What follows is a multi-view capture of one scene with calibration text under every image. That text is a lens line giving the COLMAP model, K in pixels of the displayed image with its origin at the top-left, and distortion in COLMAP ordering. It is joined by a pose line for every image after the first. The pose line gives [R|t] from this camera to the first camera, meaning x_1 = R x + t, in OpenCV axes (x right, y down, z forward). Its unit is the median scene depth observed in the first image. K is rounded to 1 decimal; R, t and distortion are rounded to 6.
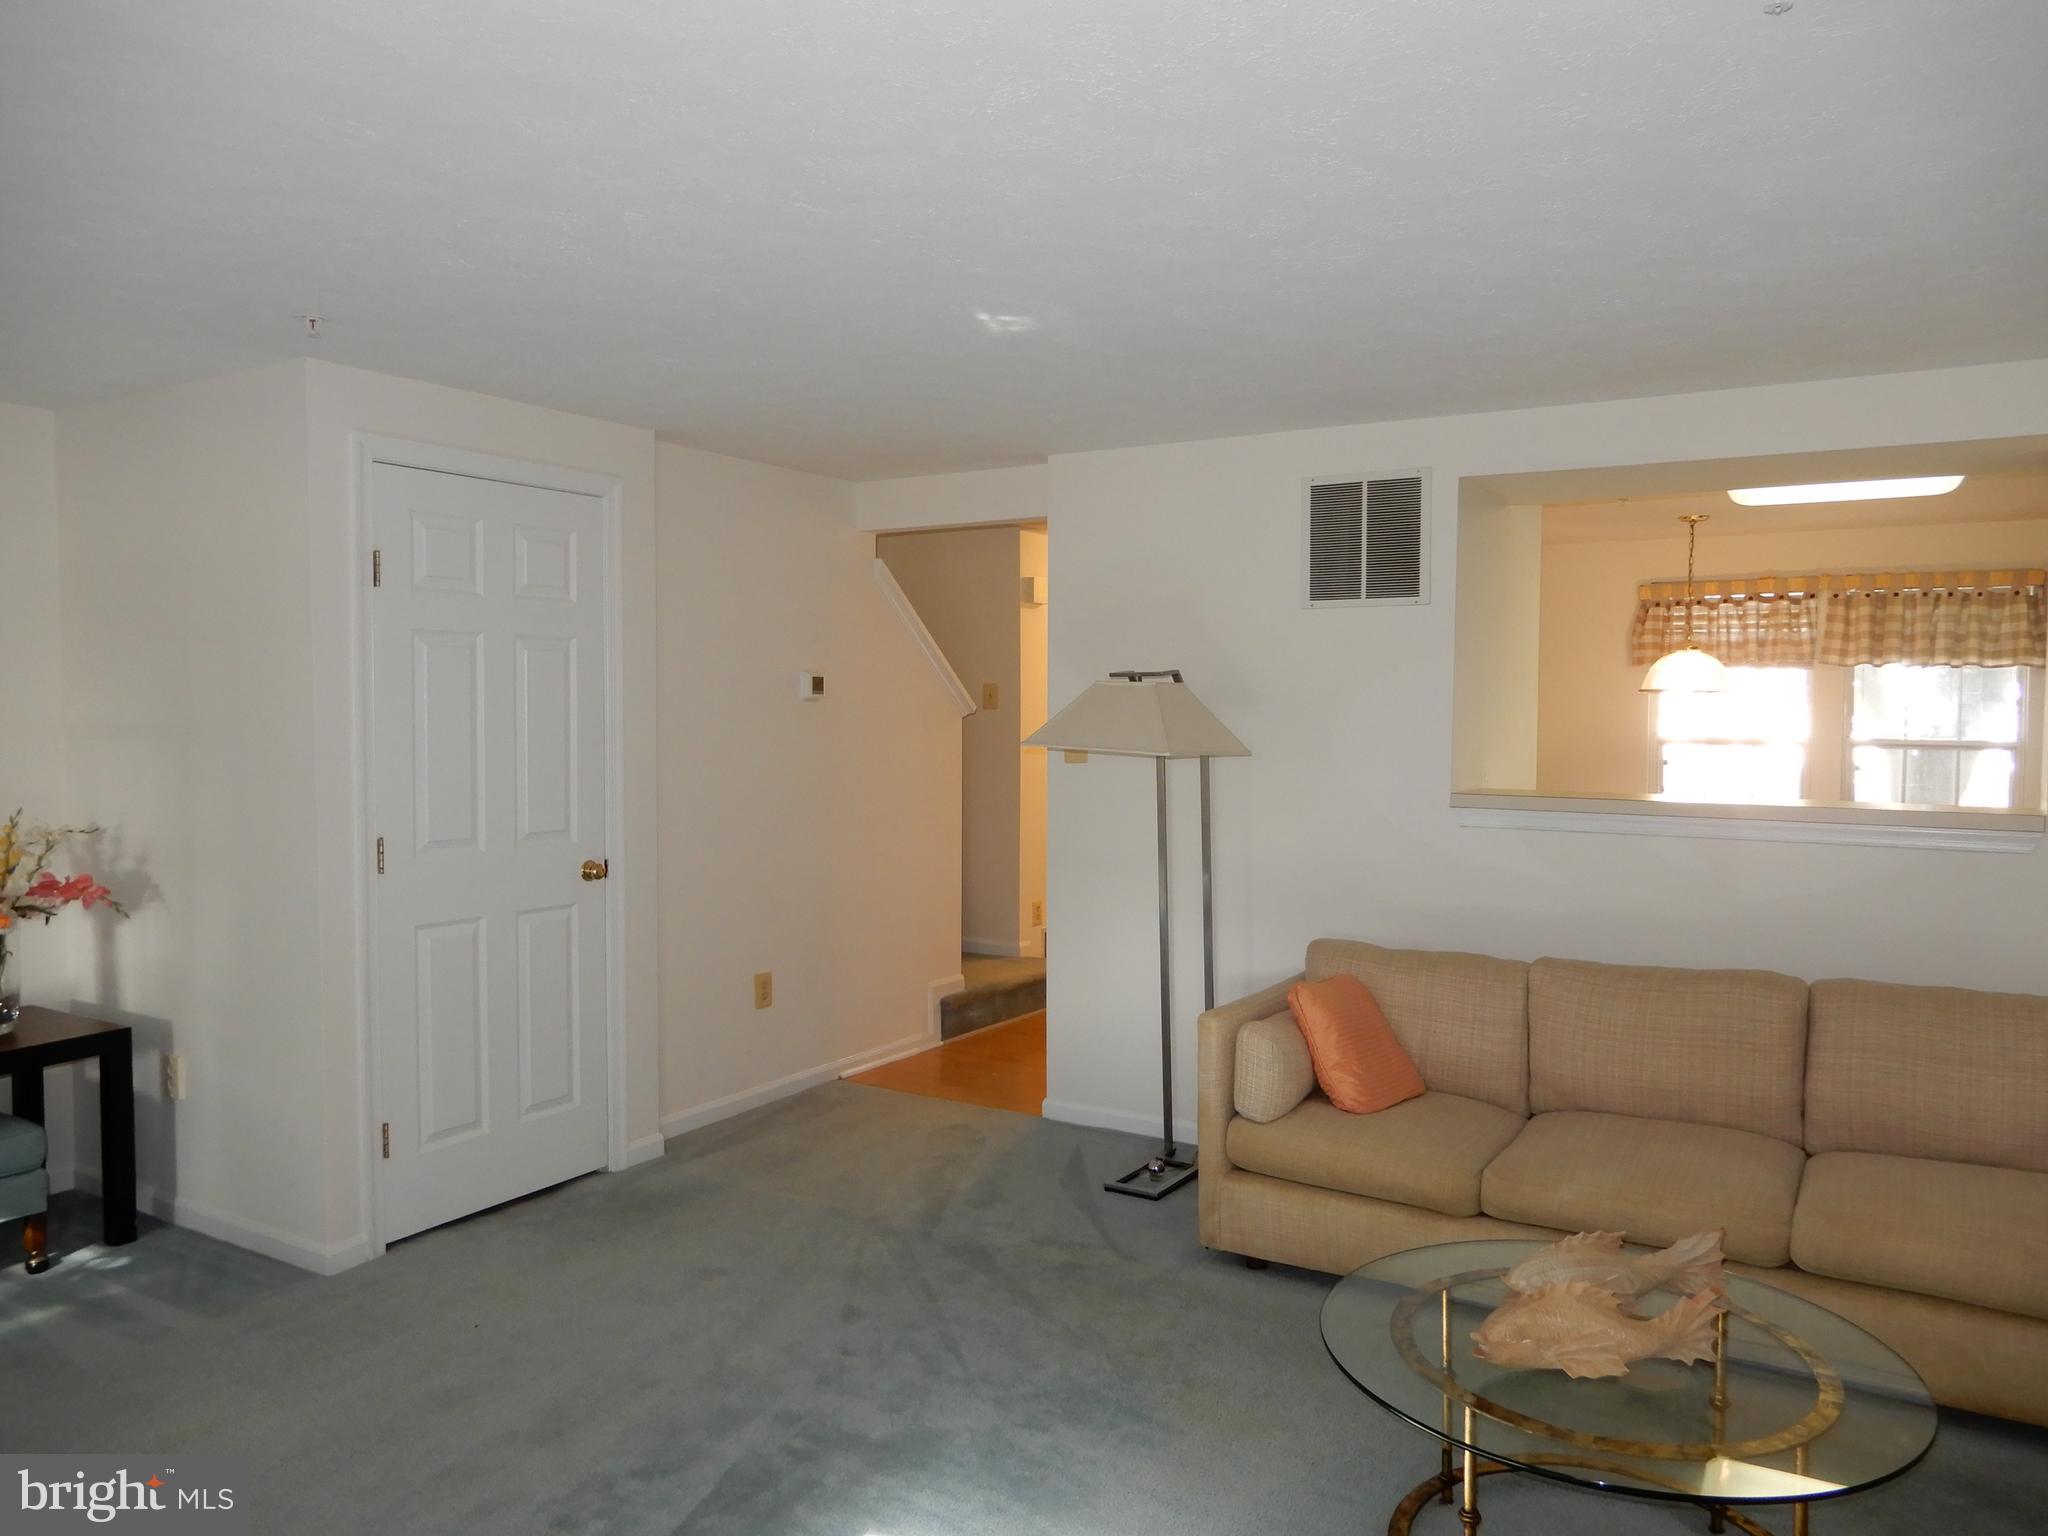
lens RADIAL K [[1454.7, 0, 1032.4], [0, 1454.7, 769.0], [0, 0, 1]] dist [-0.004722, 0.002386]
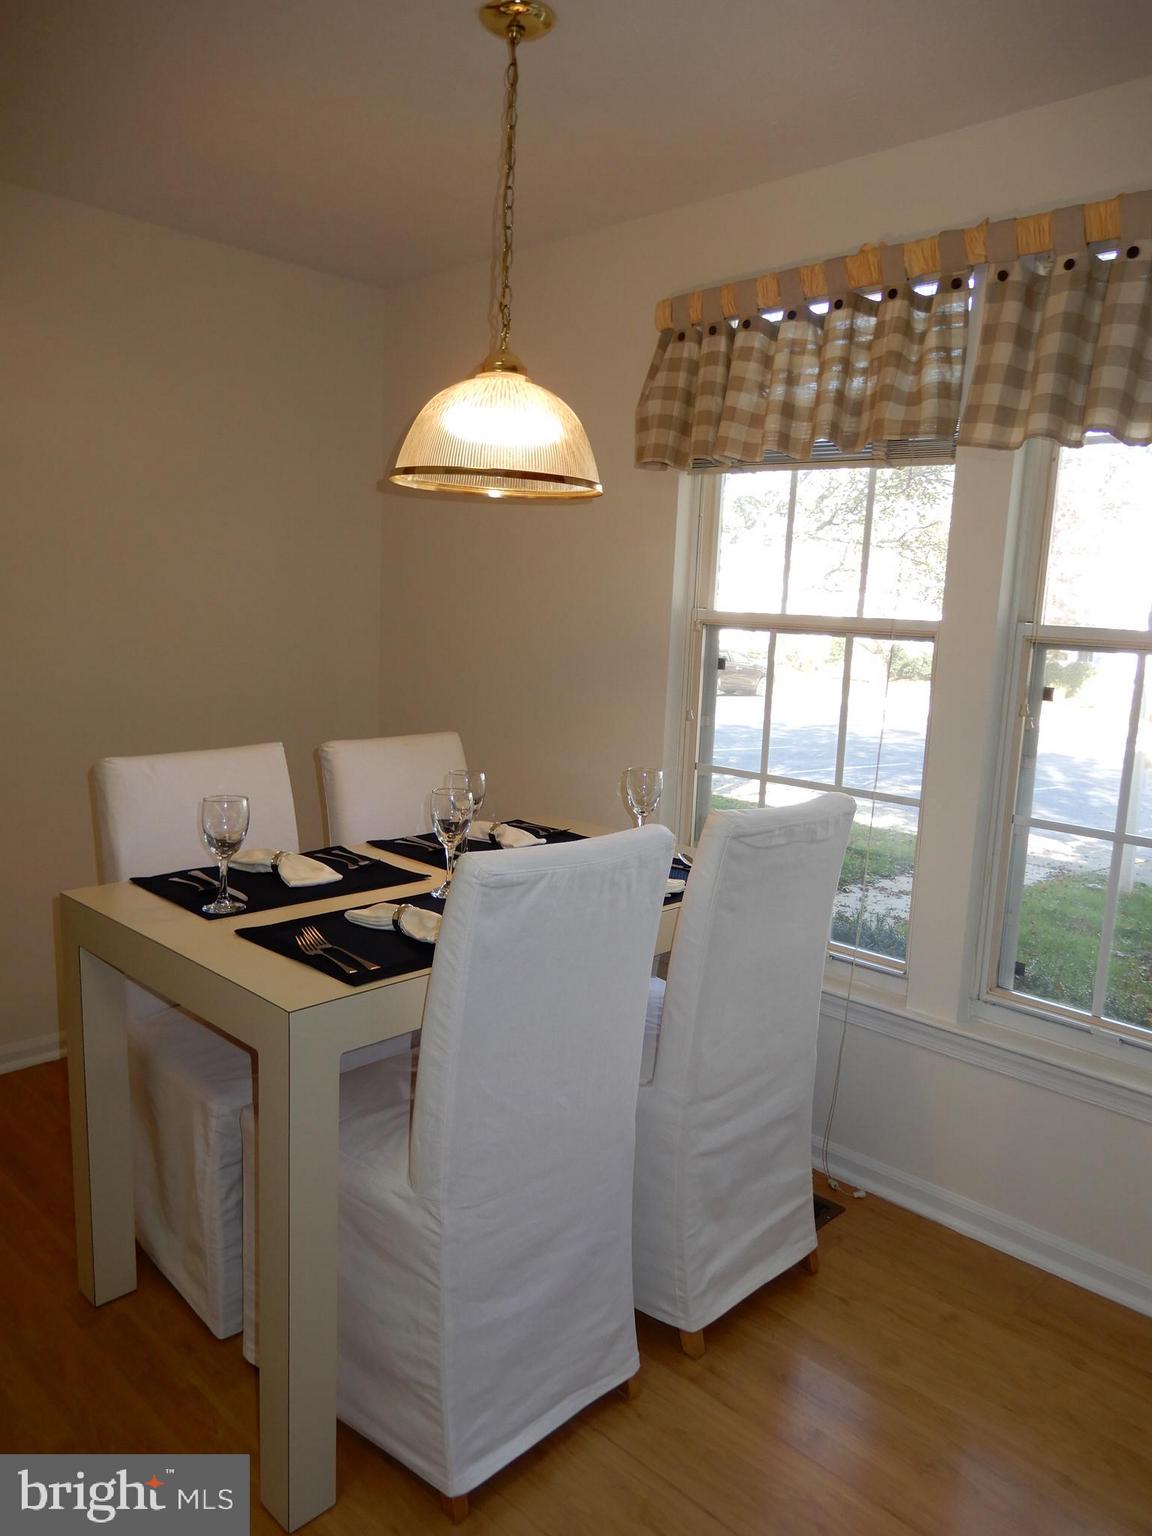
lens RADIAL K [[1091.0, 0, 575.2], [0, 1091.0, 757.8], [0, 0, 1]] dist [-0.004722, 0.002386]
pose [[0.975325, 0.070713, -0.209141, 0.505298], [-0.052653, 0.994485, 0.090704, -0.004132], [0.214402, -0.077454, 0.973670, 0.655389]]
